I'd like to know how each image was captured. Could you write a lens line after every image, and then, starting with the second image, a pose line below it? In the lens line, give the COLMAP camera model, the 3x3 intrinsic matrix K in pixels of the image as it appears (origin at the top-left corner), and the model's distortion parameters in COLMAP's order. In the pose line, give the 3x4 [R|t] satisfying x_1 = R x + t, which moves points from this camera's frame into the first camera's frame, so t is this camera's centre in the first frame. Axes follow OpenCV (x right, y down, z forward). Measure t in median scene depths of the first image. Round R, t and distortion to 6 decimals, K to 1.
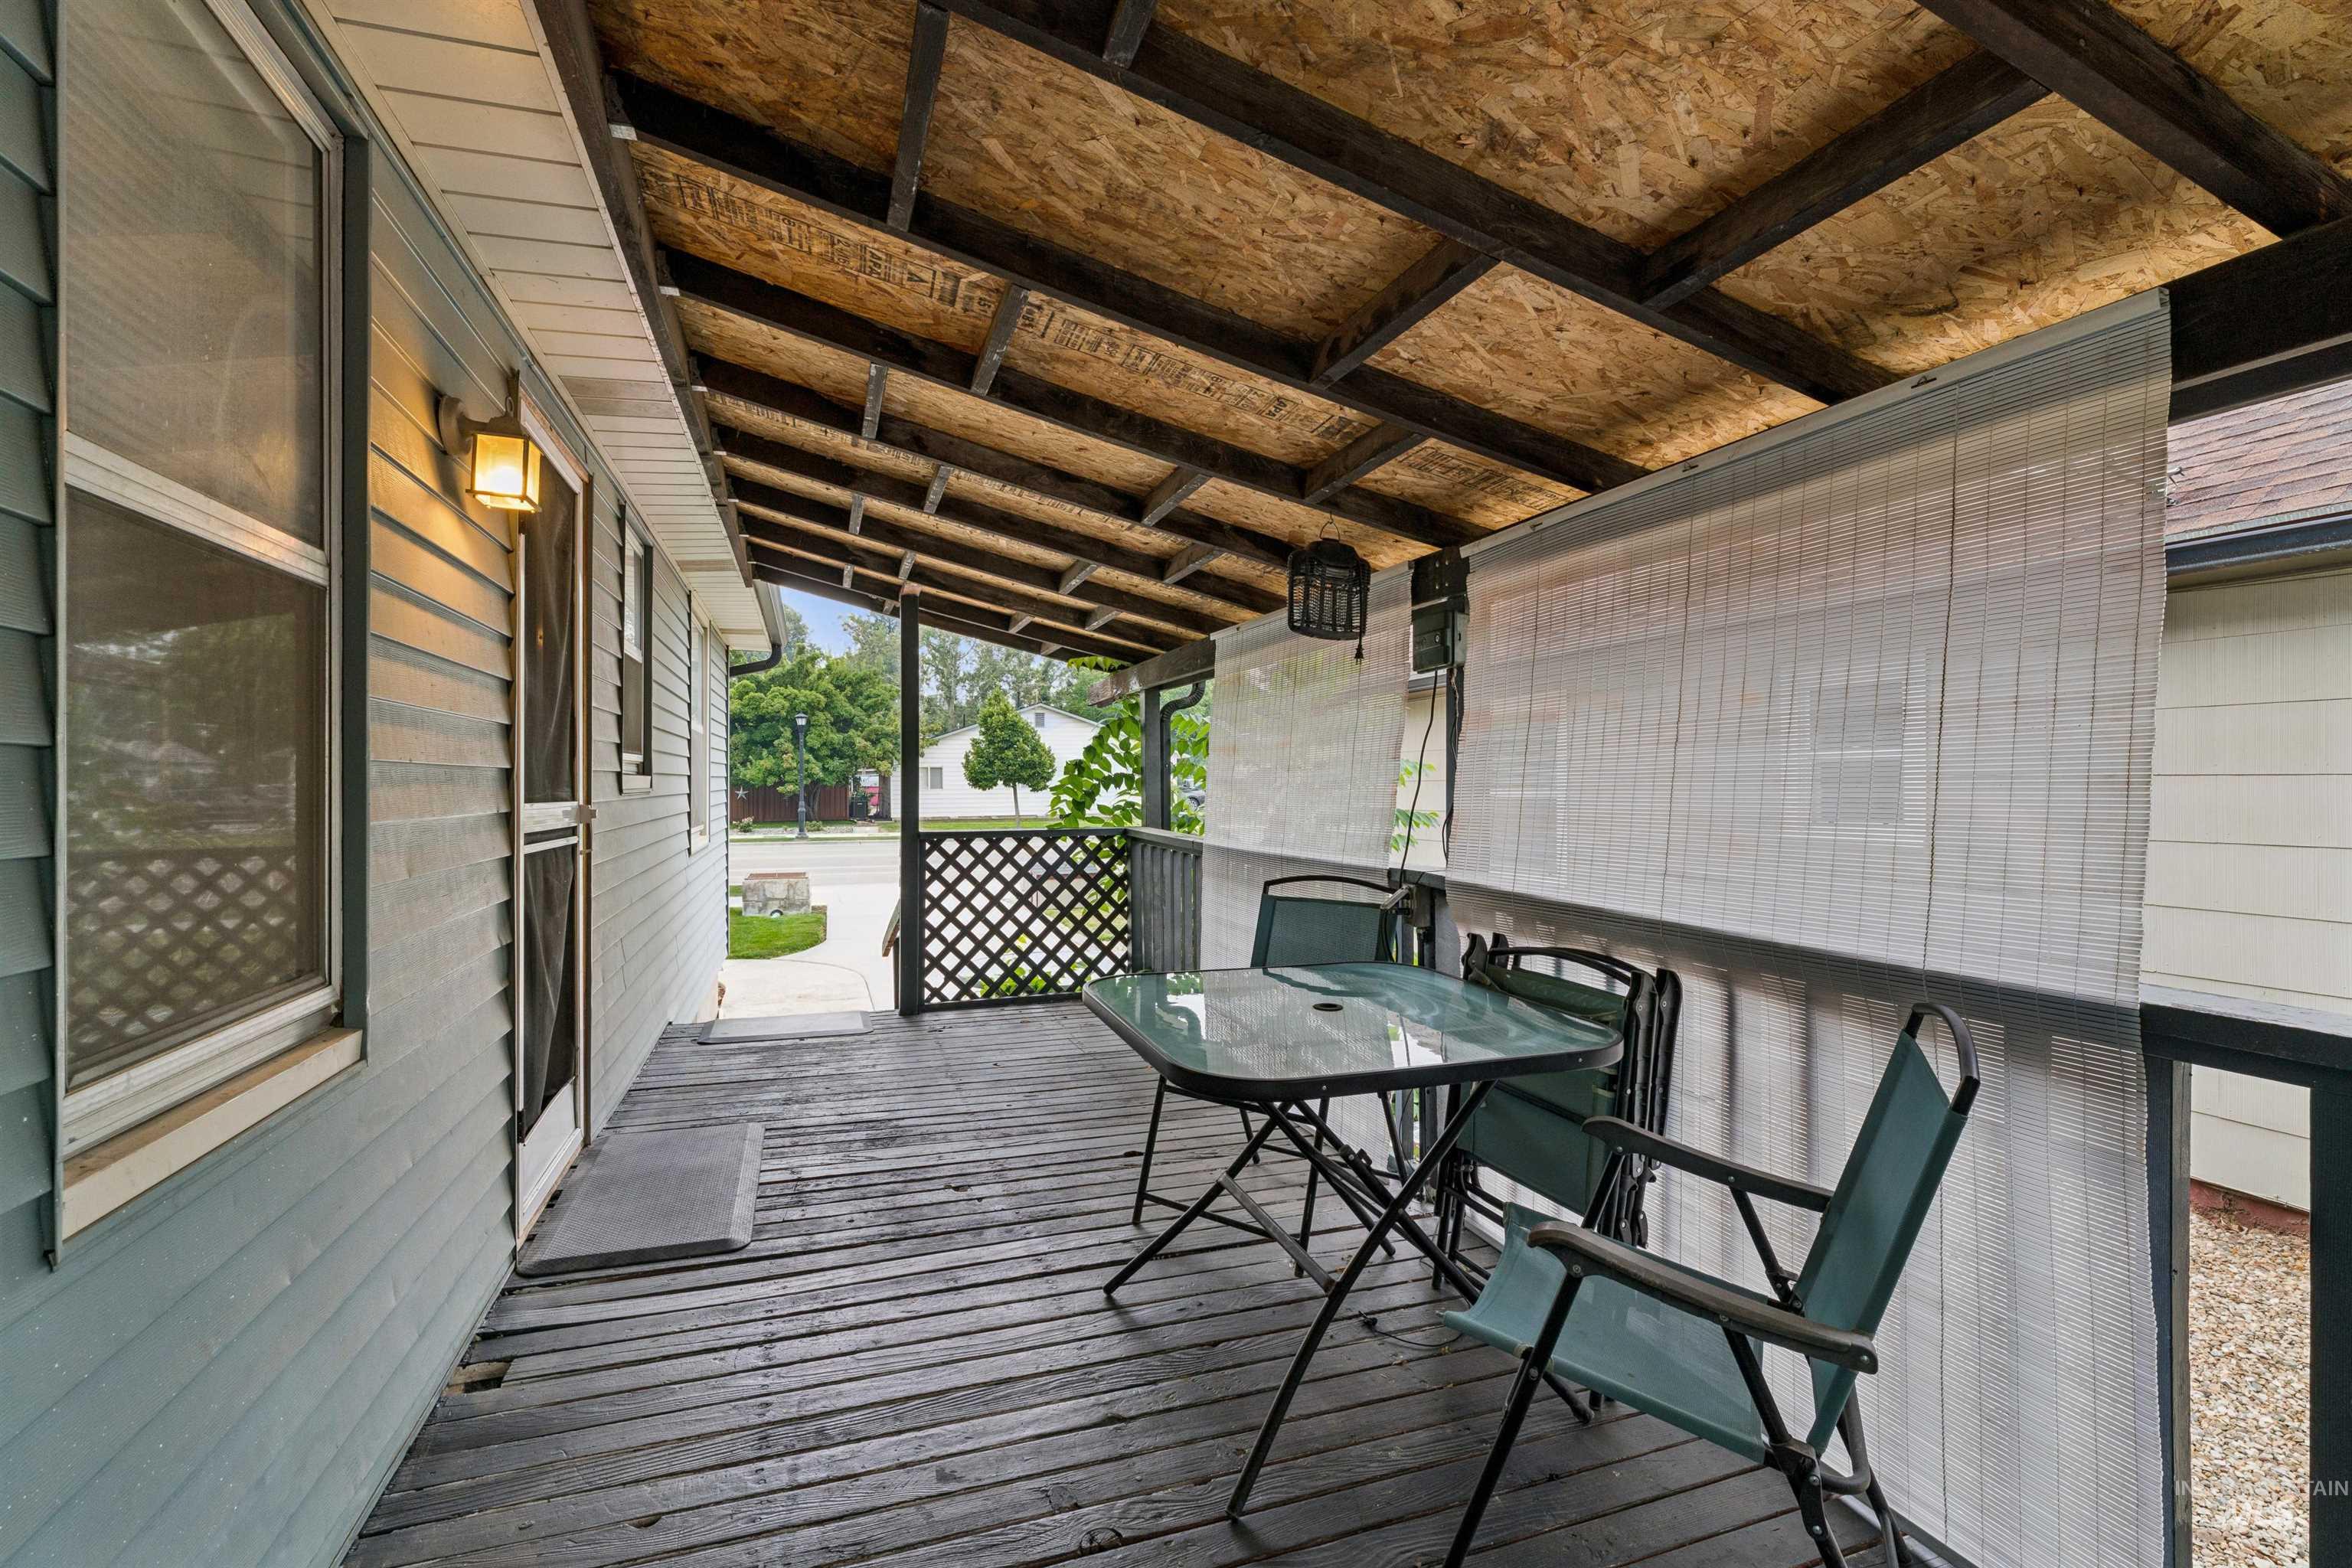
lens RADIAL K [[1025.3, 0, 1175.2], [0, 1025.3, 776.4], [0, 0, 1]] dist [-0.000789, -0.000190]
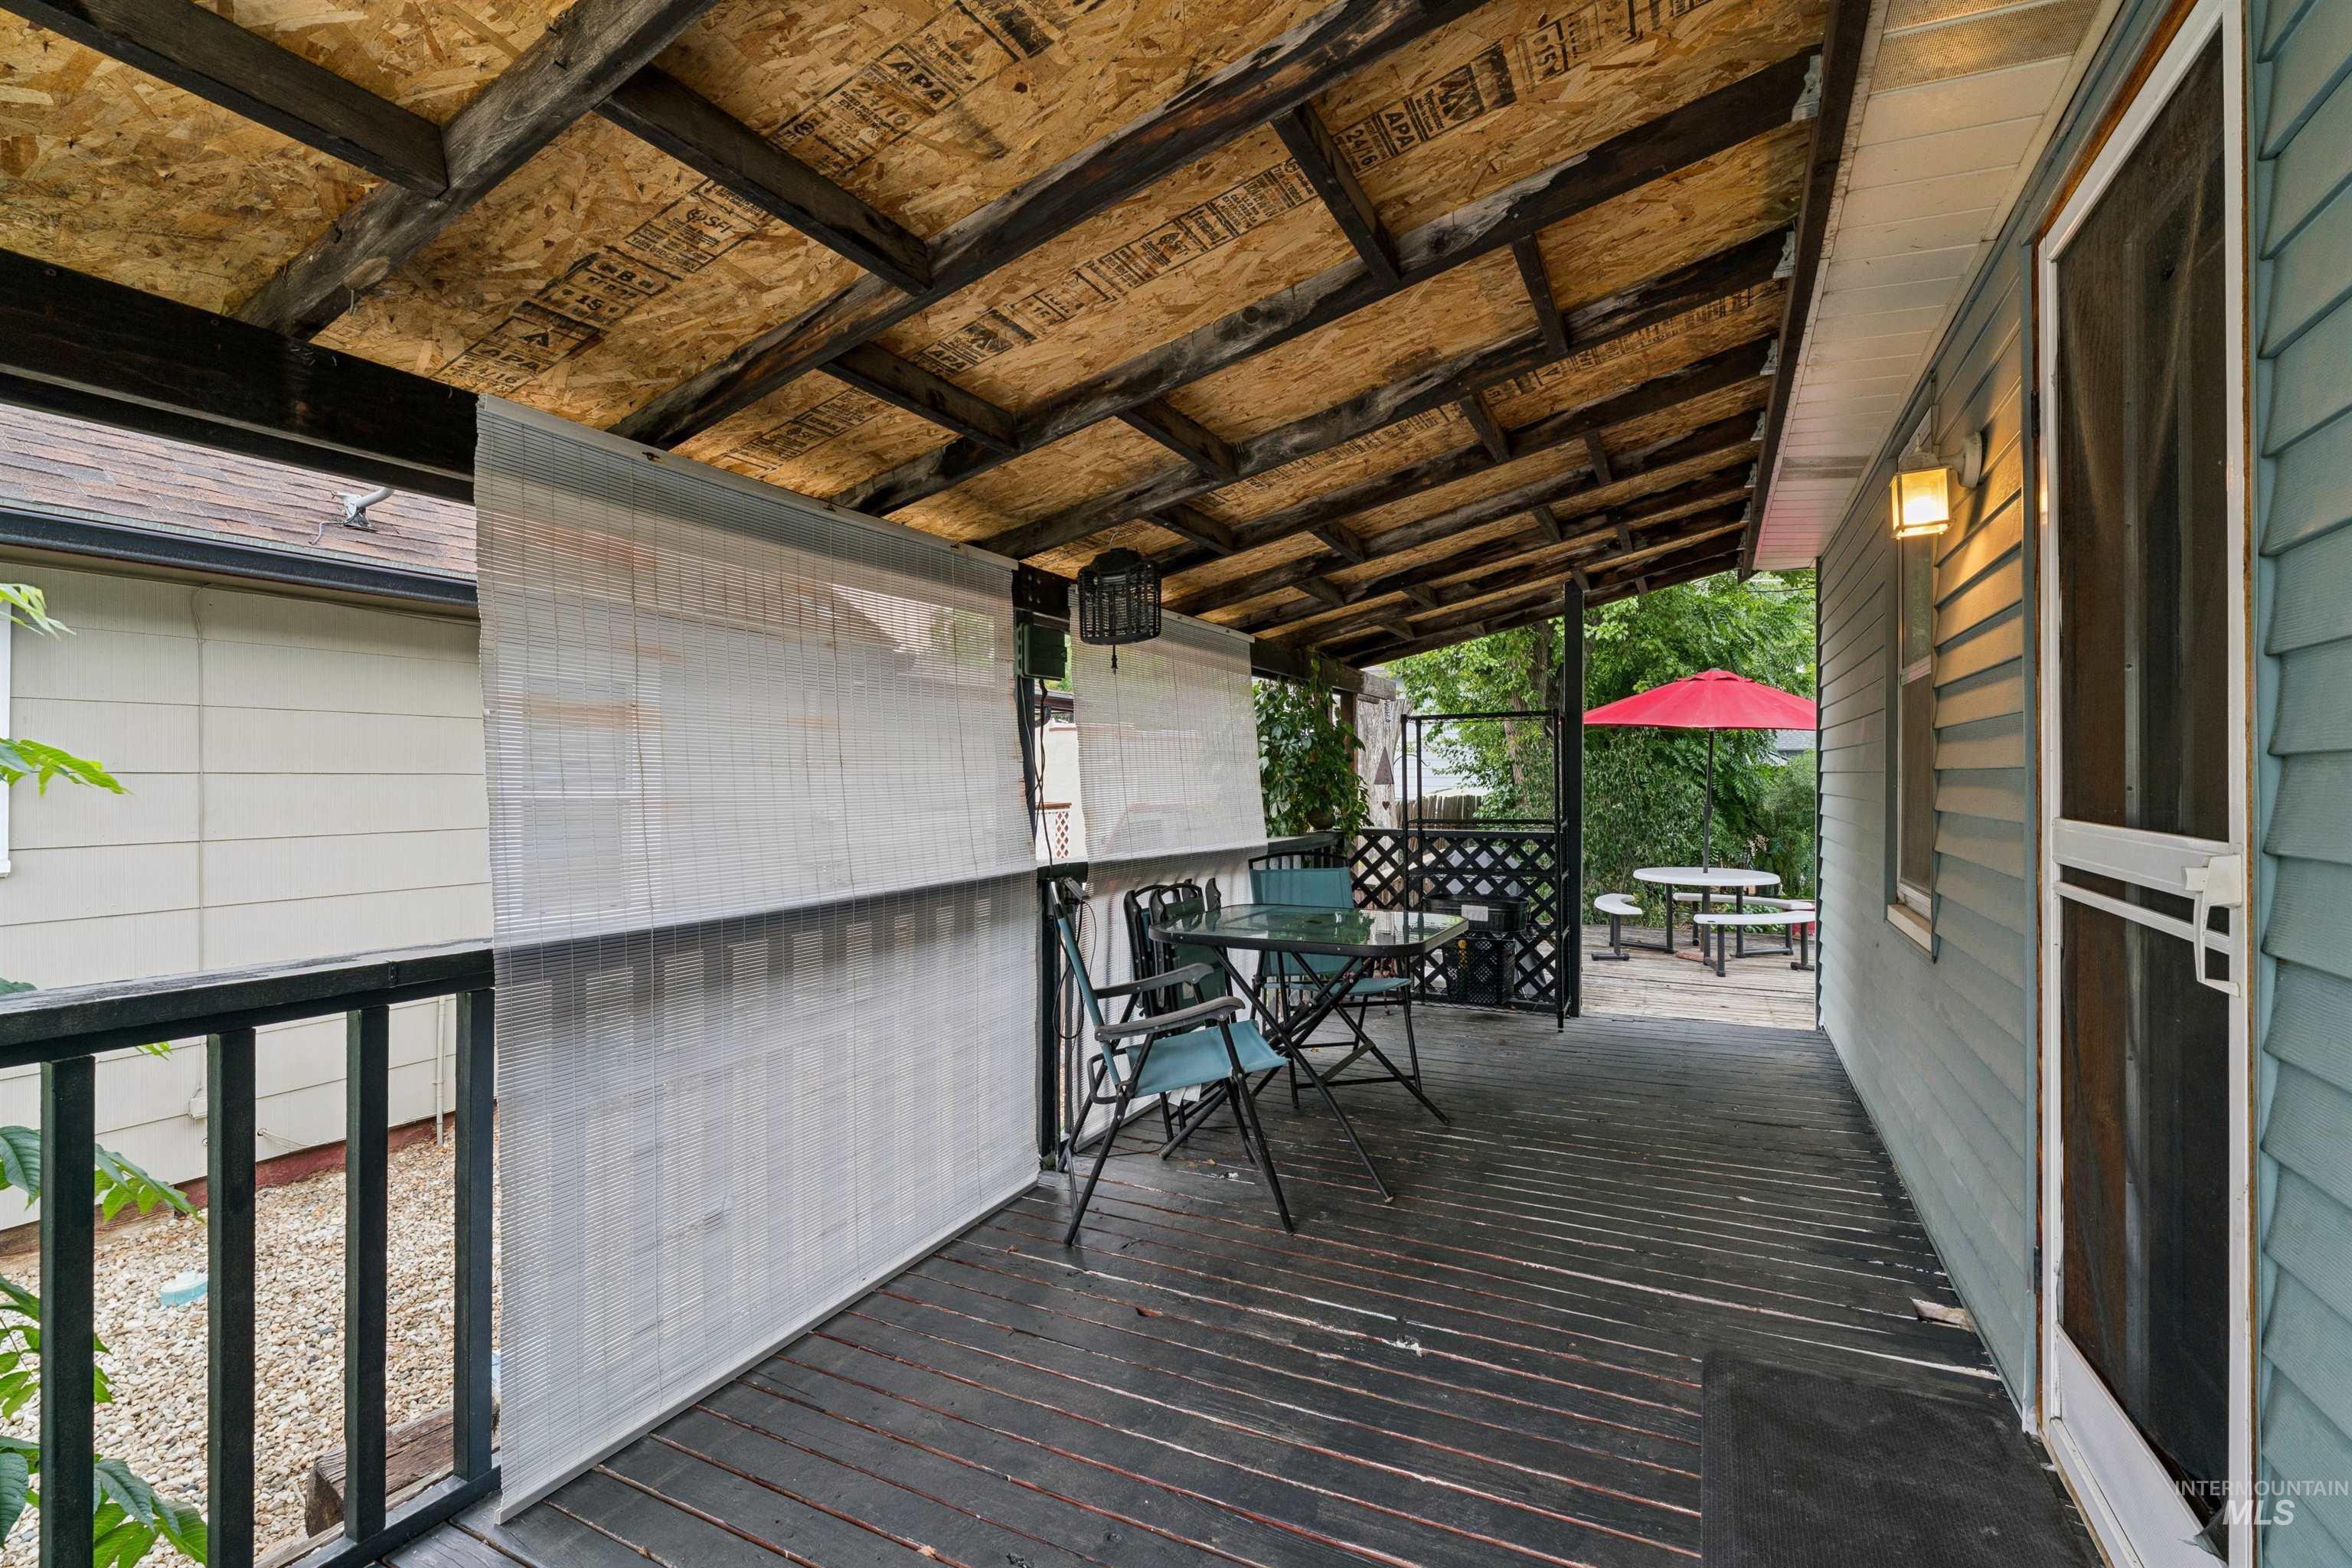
lens RADIAL K [[1025.3, 0, 1175.2], [0, 1025.3, 776.4], [0, 0, 1]] dist [-0.000789, -0.000190]
pose [[-0.695152, -0.001431, 0.718861, -0.372336], [-0.003520, 0.999993, -0.001413, 0.005113], [-0.718854, -0.003513, -0.695152, 0.942155]]
